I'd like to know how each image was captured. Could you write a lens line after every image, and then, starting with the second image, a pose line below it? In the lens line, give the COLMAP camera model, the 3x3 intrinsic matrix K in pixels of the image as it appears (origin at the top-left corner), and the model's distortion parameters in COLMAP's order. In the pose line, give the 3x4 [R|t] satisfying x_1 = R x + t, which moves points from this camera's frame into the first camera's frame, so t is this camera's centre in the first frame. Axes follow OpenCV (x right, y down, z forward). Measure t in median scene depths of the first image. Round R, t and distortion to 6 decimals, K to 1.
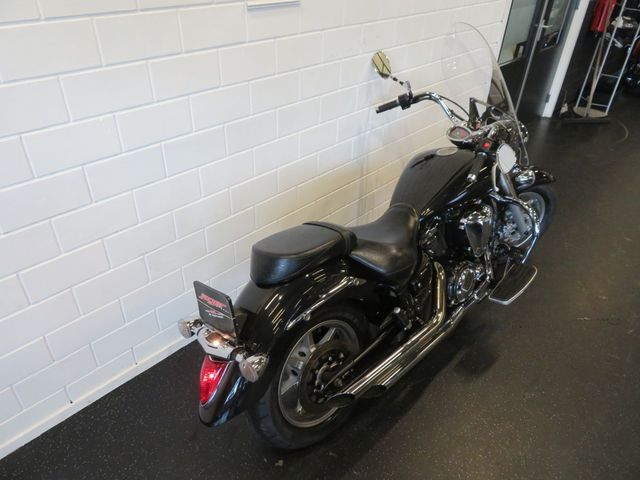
lens RADIAL K [[459.0, 0, 320.0], [0, 459.0, 240.0], [0, 0, 1]] dist [-0.008073, -0.000681]
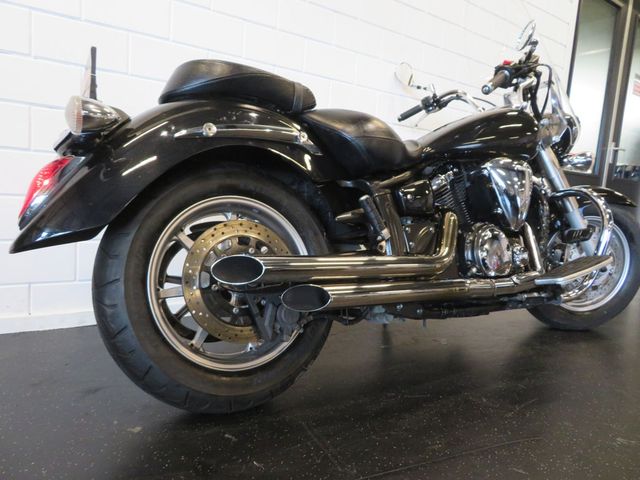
lens RADIAL K [[459.0, 0, 320.0], [0, 459.0, 240.0], [0, 0, 1]] dist [-0.008073, -0.000681]
pose [[0.976518, 0.055497, -0.208166, 0.178277], [-0.148860, 0.872303, -0.465756, 0.379612], [0.155736, 0.485806, 0.860081, 0.319983]]
